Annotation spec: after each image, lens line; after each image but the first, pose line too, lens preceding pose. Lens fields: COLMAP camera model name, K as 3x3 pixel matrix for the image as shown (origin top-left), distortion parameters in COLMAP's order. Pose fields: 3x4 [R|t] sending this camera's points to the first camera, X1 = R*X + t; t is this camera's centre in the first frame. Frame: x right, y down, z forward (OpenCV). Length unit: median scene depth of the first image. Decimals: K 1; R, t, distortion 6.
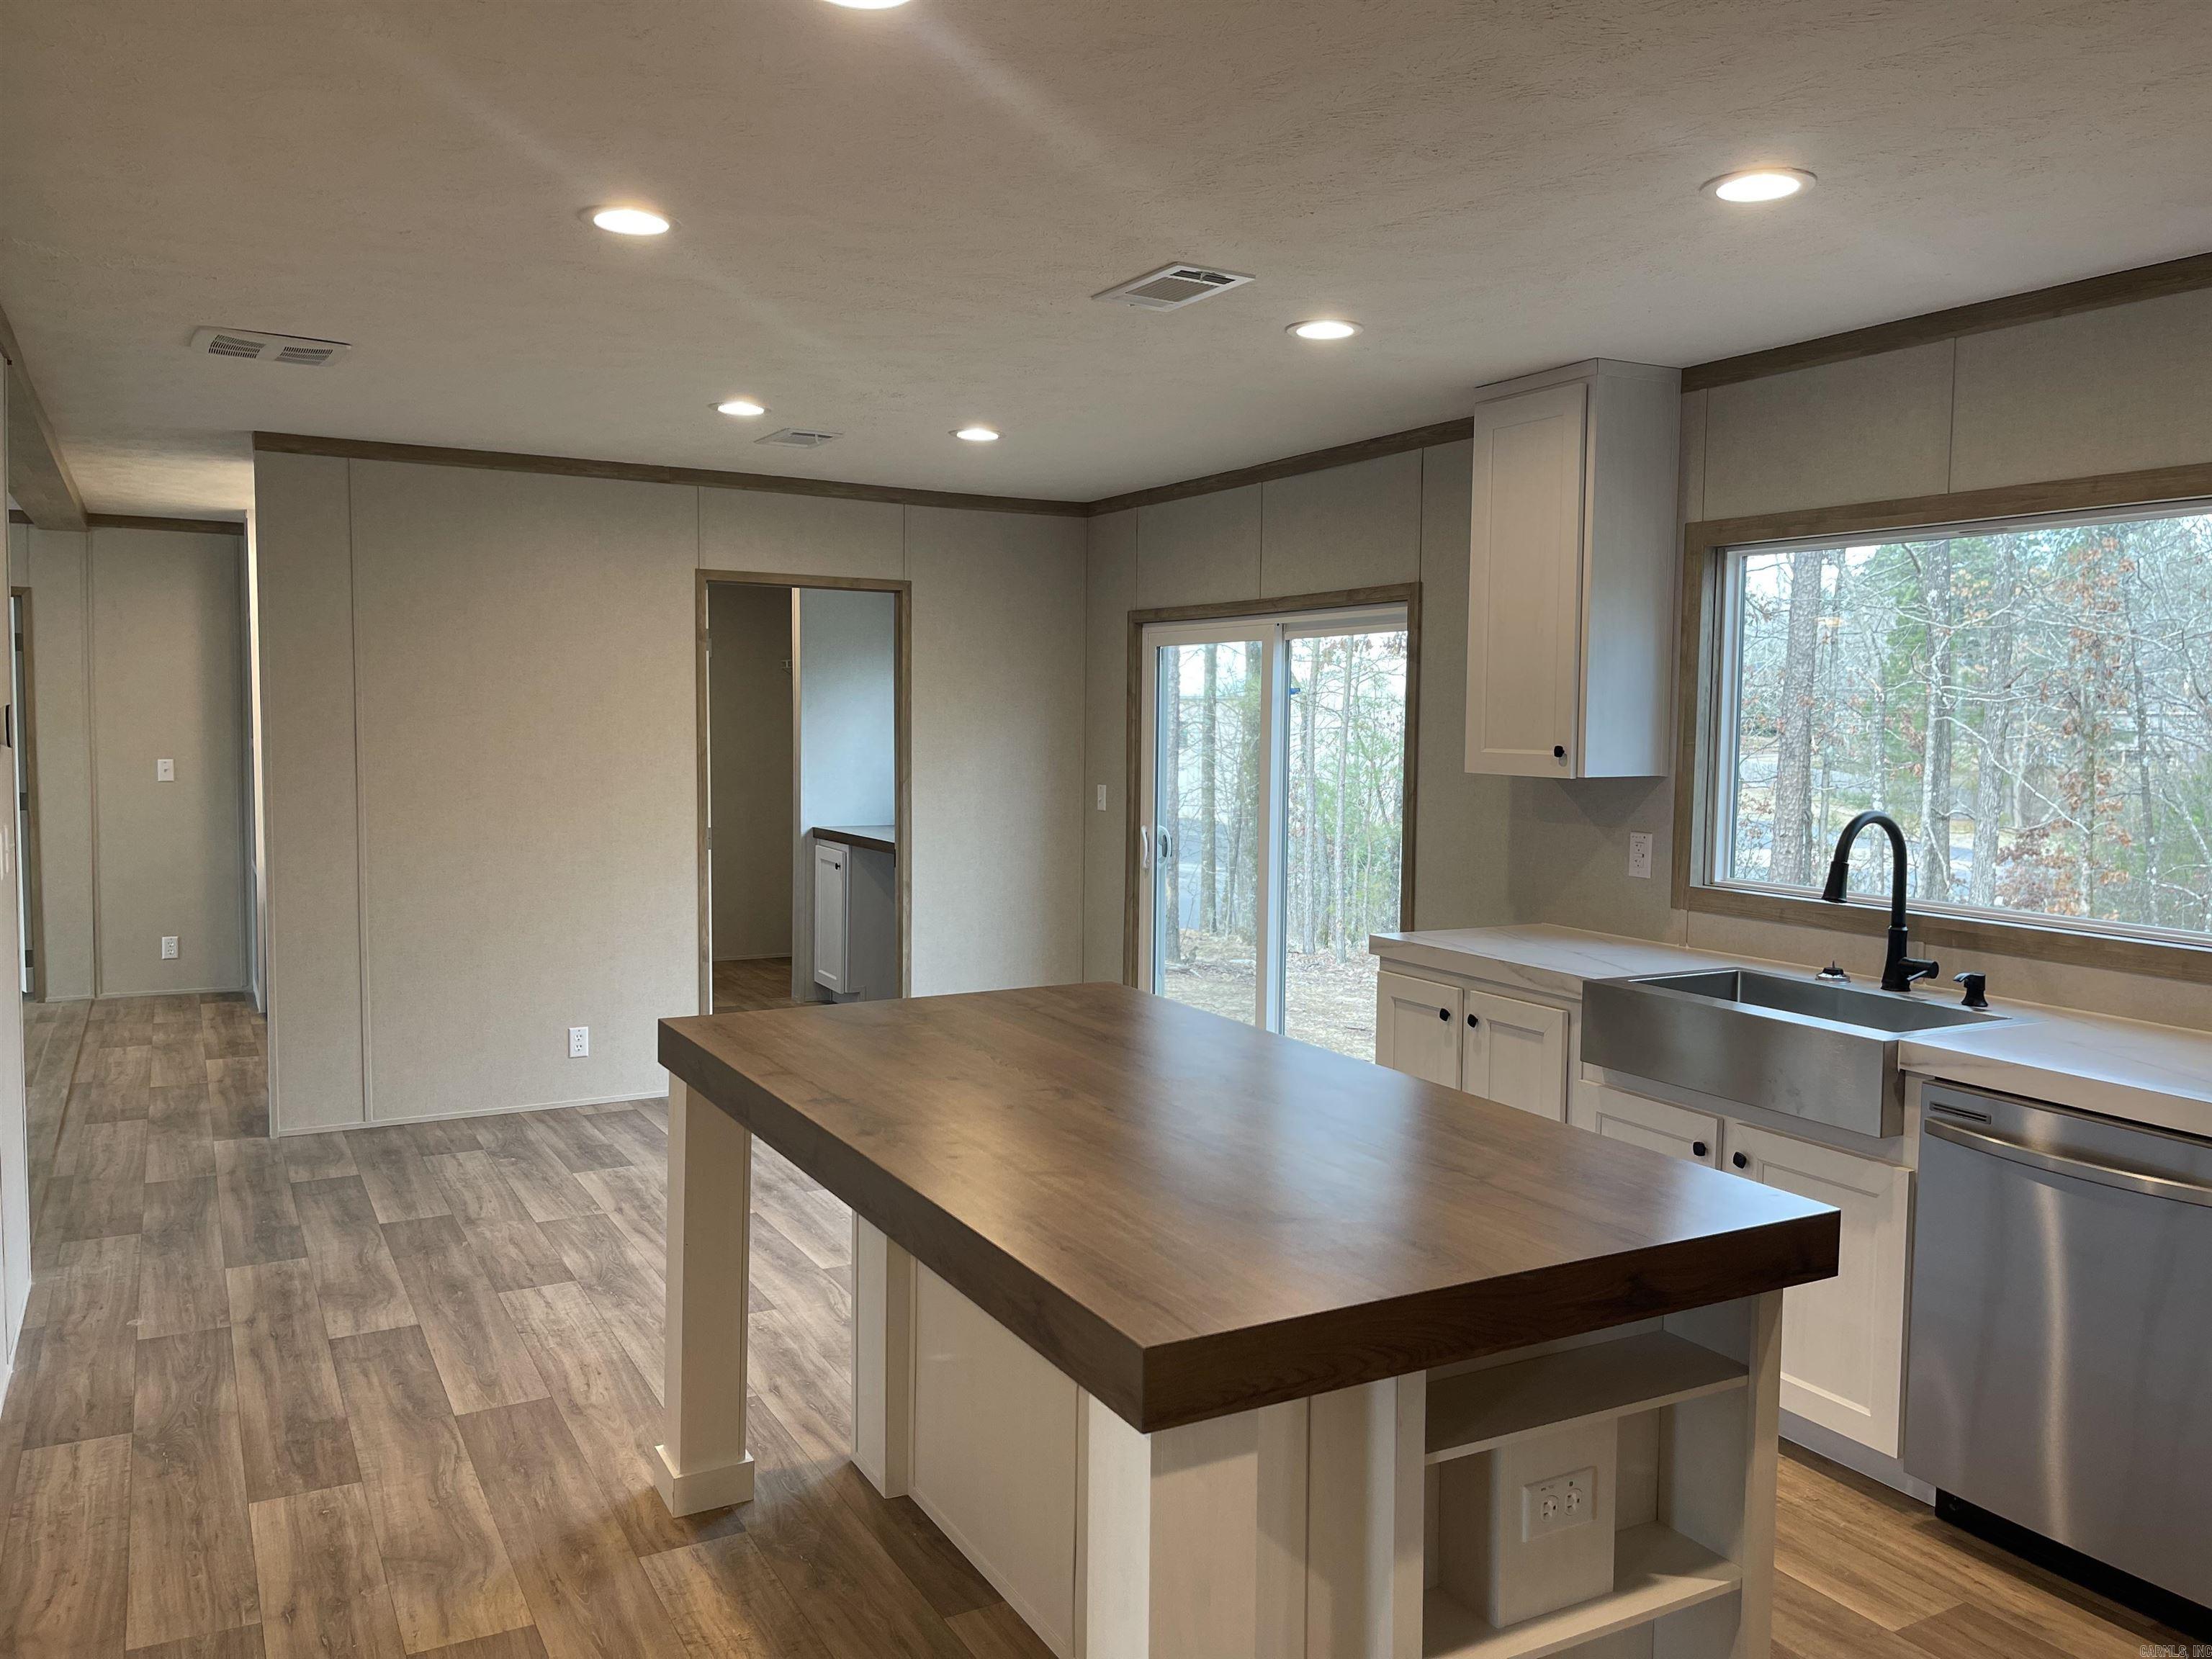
lens RADIAL K [[1650.1, 0, 1100.6], [0, 1650.1, 791.6], [0, 0, 1]] dist [0.068051, -0.095156]
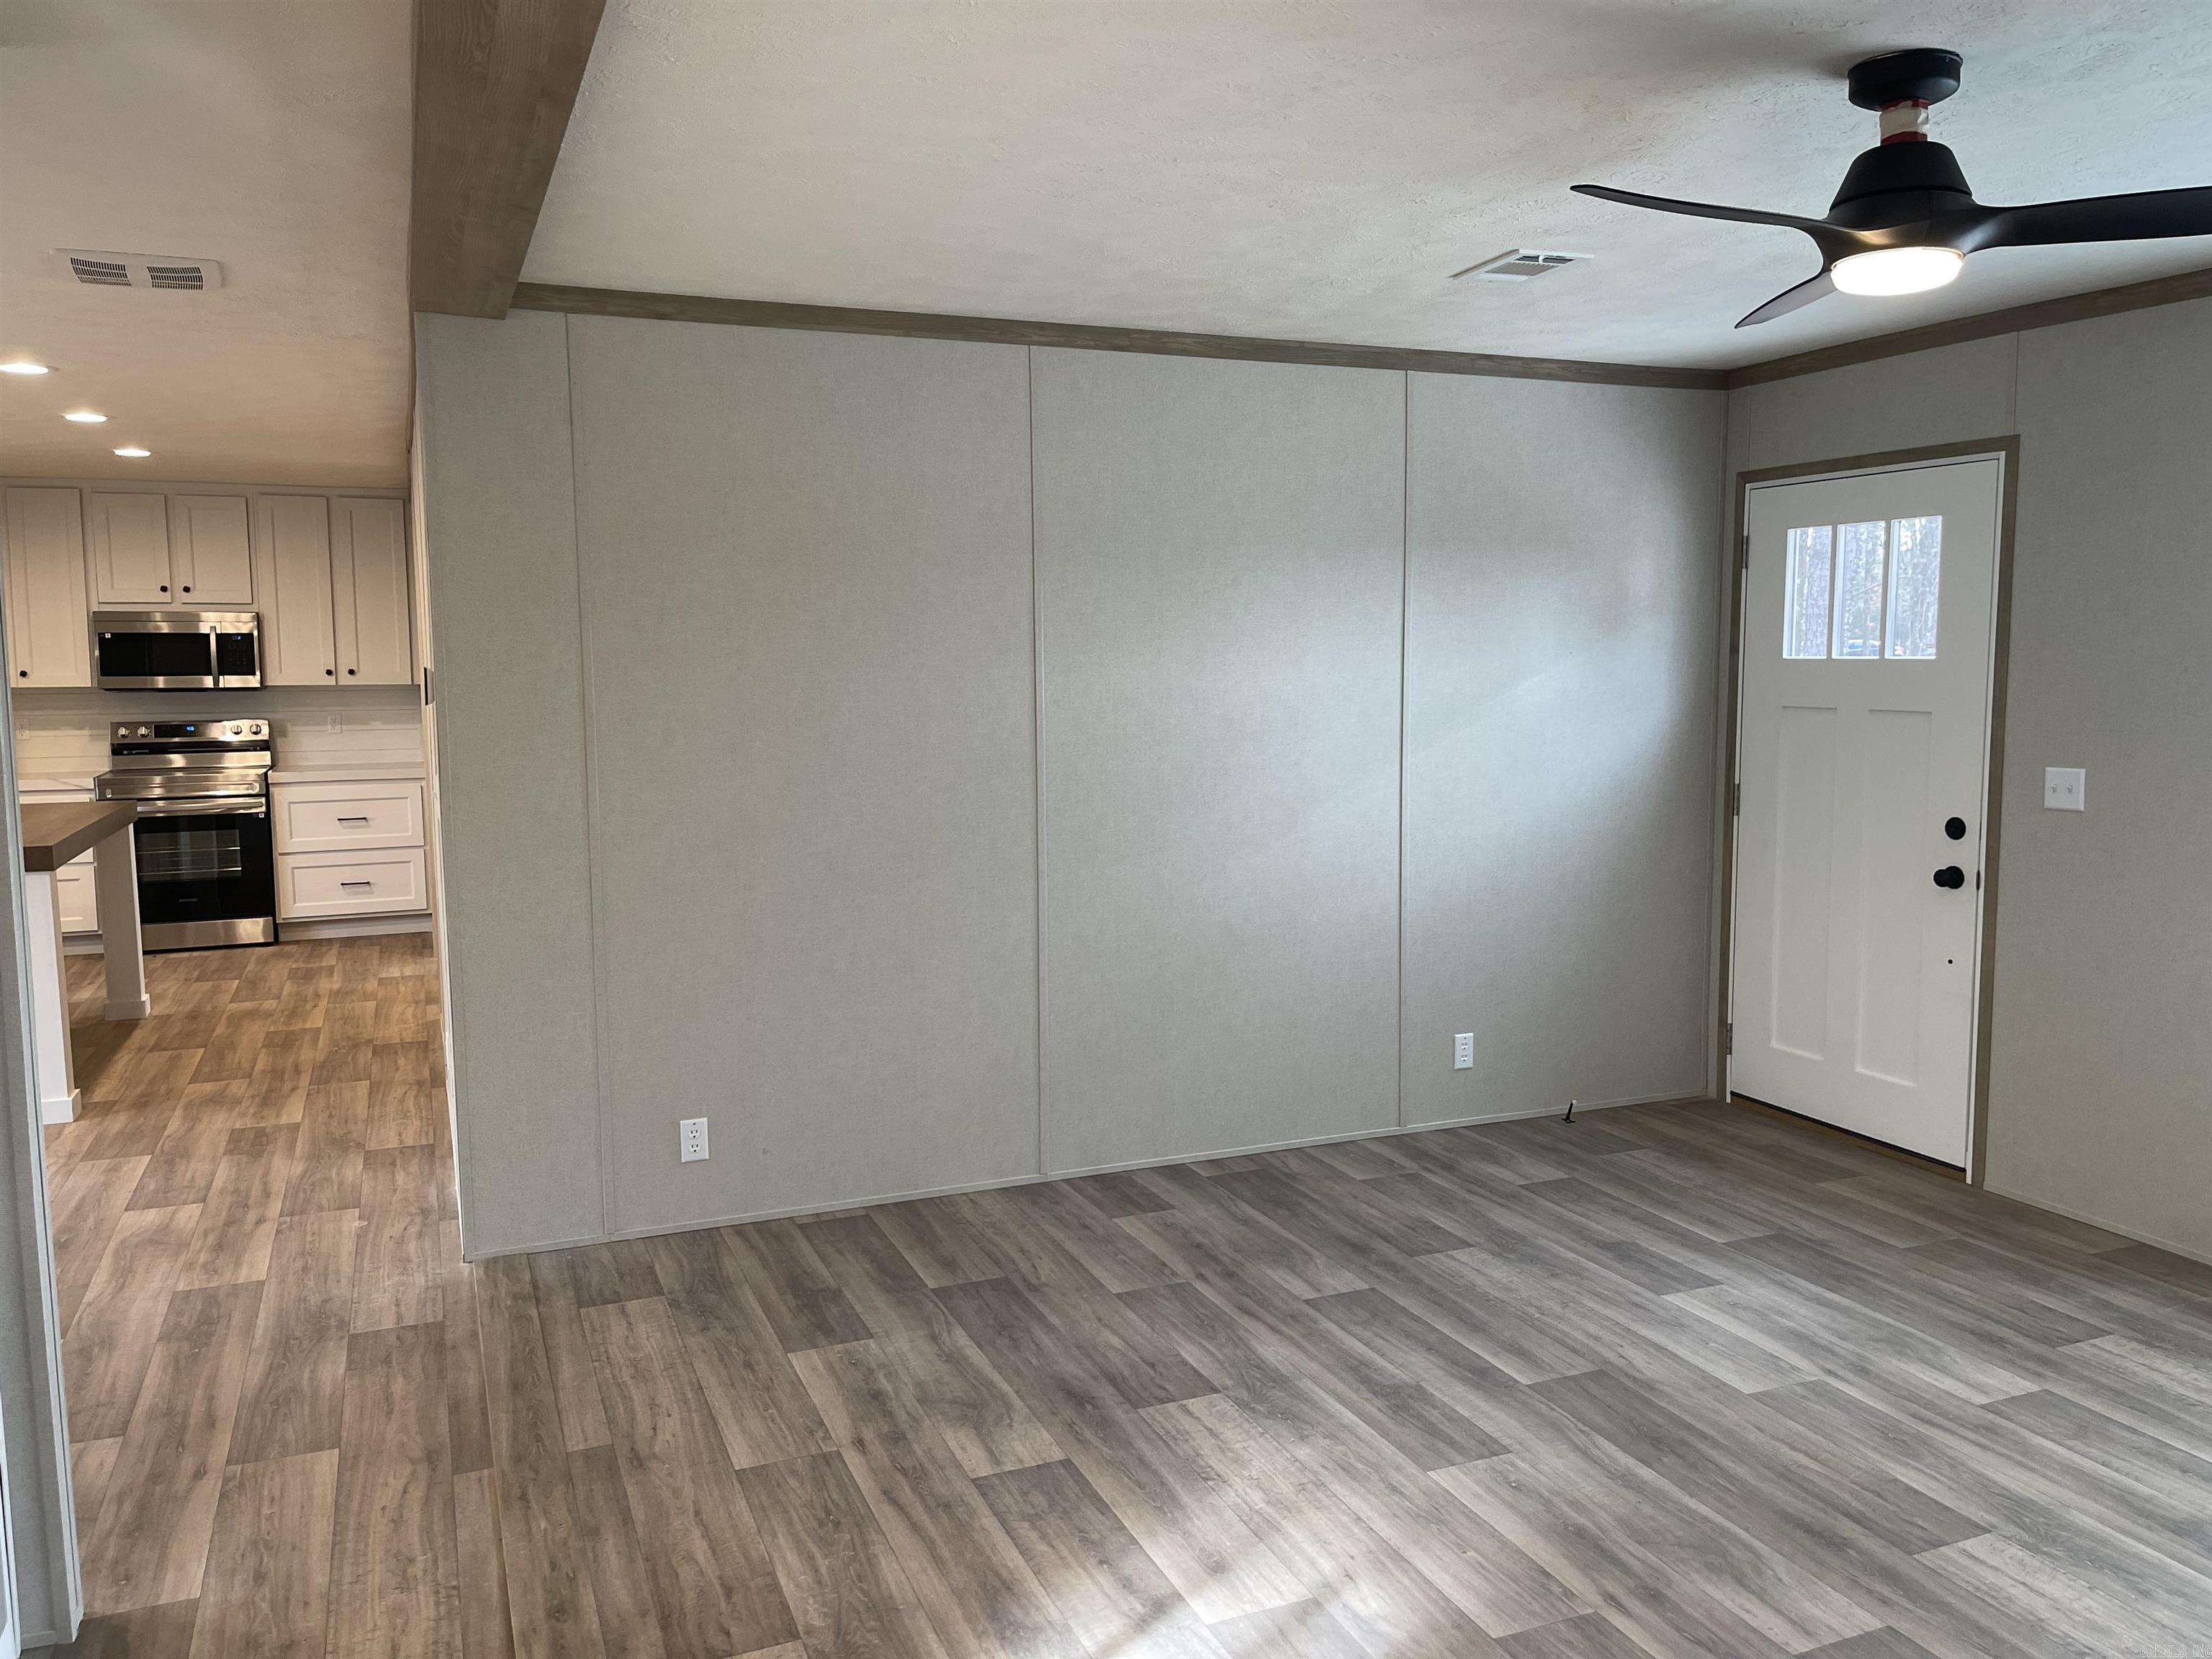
lens RADIAL K [[1680.8, 0, 1105.0], [0, 1680.8, 819.6], [0, 0, 1]] dist [0.030459, -0.007602]
pose [[-0.993343, -0.018905, 0.113635, -1.295997], [-0.001994, 0.989117, 0.147120, -0.125259], [-0.115180, 0.145914, -0.982569, 2.182852]]
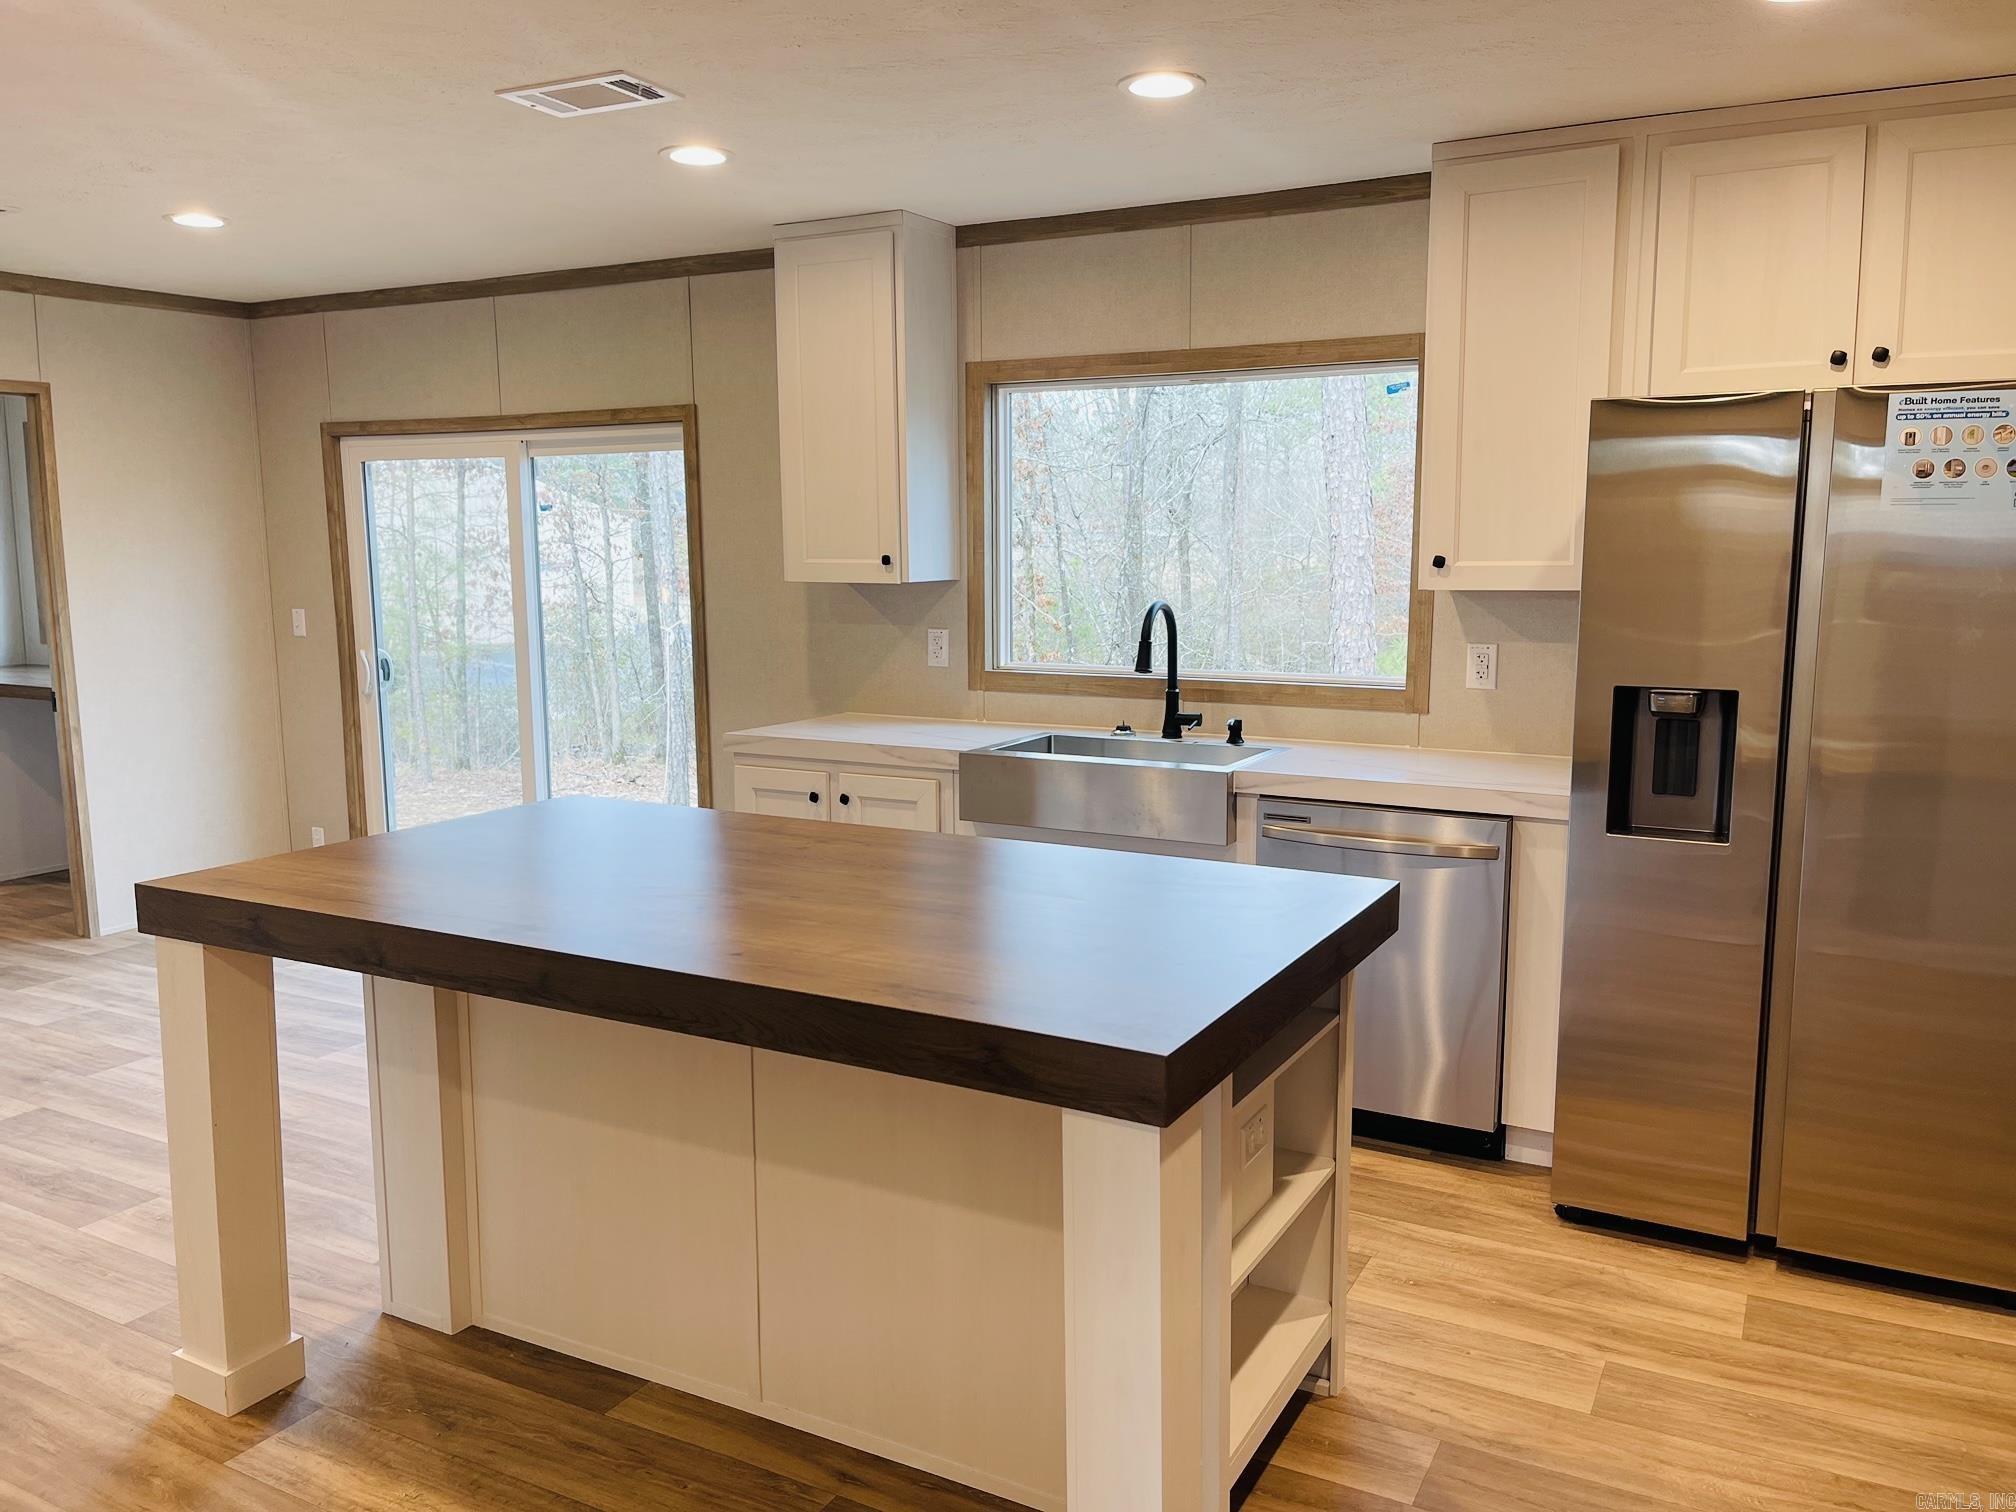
lens RADIAL K [[1537.2, 0, 1010.7], [0, 1537.2, 723.3], [0, 0, 1]] dist [0.073933, -0.103544]
pose [[0.842955, -0.077611, 0.532356, -0.263523], [0.037591, 0.995618, 0.085625, 0.000498], [-0.536669, -0.052167, 0.842179, 0.060765]]
